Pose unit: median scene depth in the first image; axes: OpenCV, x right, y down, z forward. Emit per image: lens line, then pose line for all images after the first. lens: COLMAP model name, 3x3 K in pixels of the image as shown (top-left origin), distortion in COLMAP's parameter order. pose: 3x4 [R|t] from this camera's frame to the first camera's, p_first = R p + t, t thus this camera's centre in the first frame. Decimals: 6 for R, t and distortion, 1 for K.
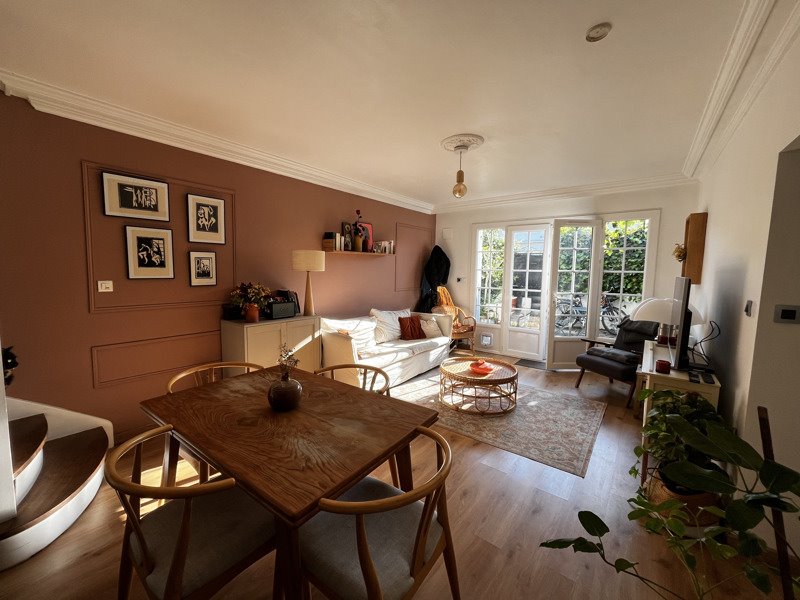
lens RADIAL K [[323.0, 0, 398.5], [0, 323.0, 298.2], [0, 0, 1]] dist [0.000357, 0.000083]
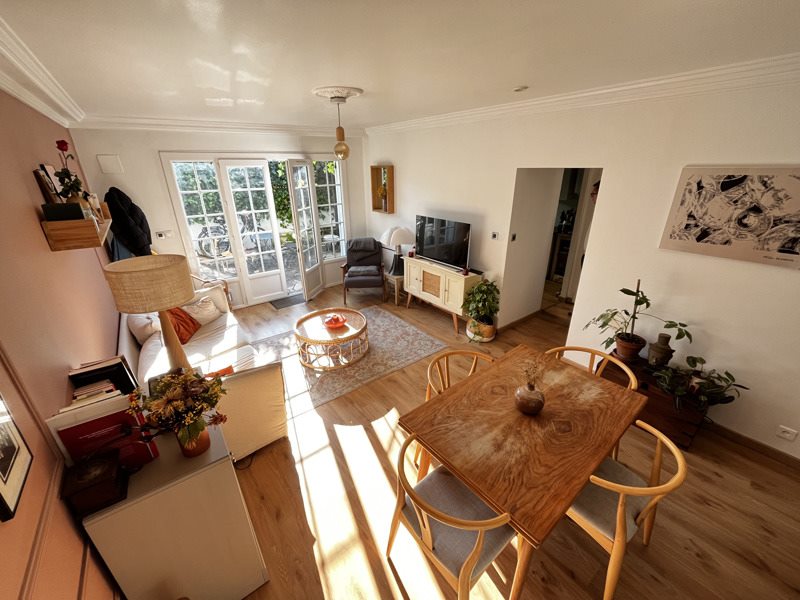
lens RADIAL K [[323.0, 0, 399.6], [0, 323.0, 297.6], [0, 0, 1]] dist [0.000357, 0.000083]
pose [[0.253759, -0.381928, 0.888672, -0.648302], [0.104338, 0.924192, 0.367400, -0.243194], [-0.961624, -0.000509, 0.274372, 0.541020]]
